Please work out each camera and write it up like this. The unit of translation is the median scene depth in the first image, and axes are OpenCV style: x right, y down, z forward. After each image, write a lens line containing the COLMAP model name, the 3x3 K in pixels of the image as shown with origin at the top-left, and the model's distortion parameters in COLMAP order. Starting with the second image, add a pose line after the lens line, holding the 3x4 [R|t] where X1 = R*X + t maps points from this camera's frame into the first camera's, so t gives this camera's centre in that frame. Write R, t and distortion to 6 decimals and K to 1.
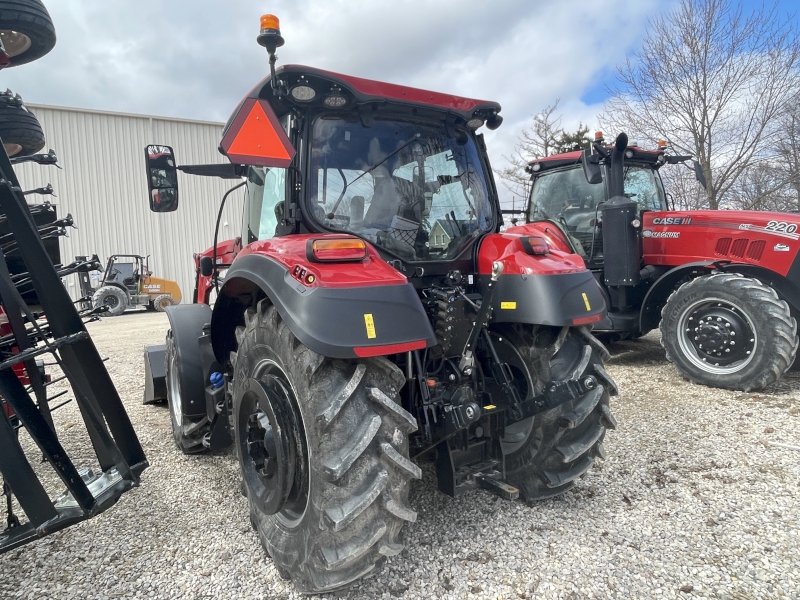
lens RADIAL K [[522.0, 0, 399.4], [0, 522.0, 305.3], [0, 0, 1]] dist [-0.001955, -0.001522]
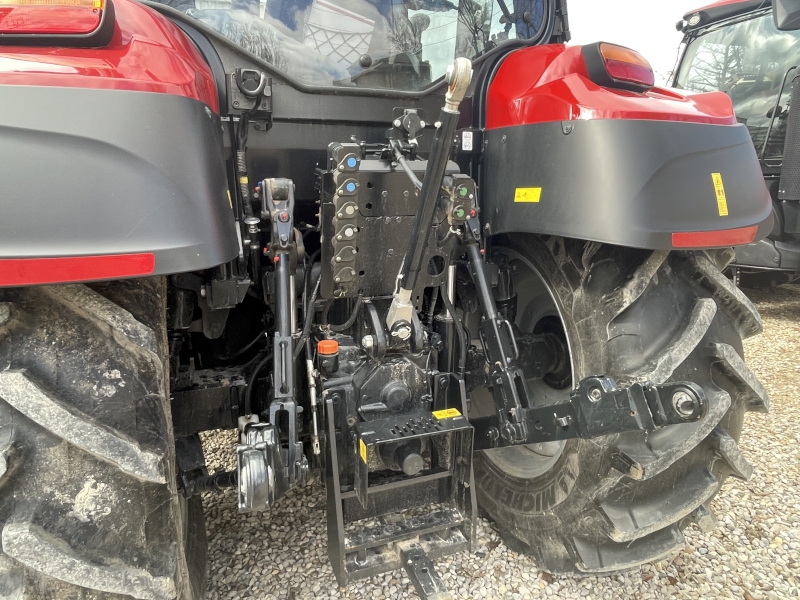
lens RADIAL K [[522.0, 0, 399.4], [0, 522.0, 305.3], [0, 0, 1]] dist [-0.001955, -0.001522]
pose [[0.968775, 0.097083, -0.228145, 0.211923], [-0.058986, 0.983979, 0.168244, 0.024599], [0.240823, -0.149533, 0.958981, 0.522183]]
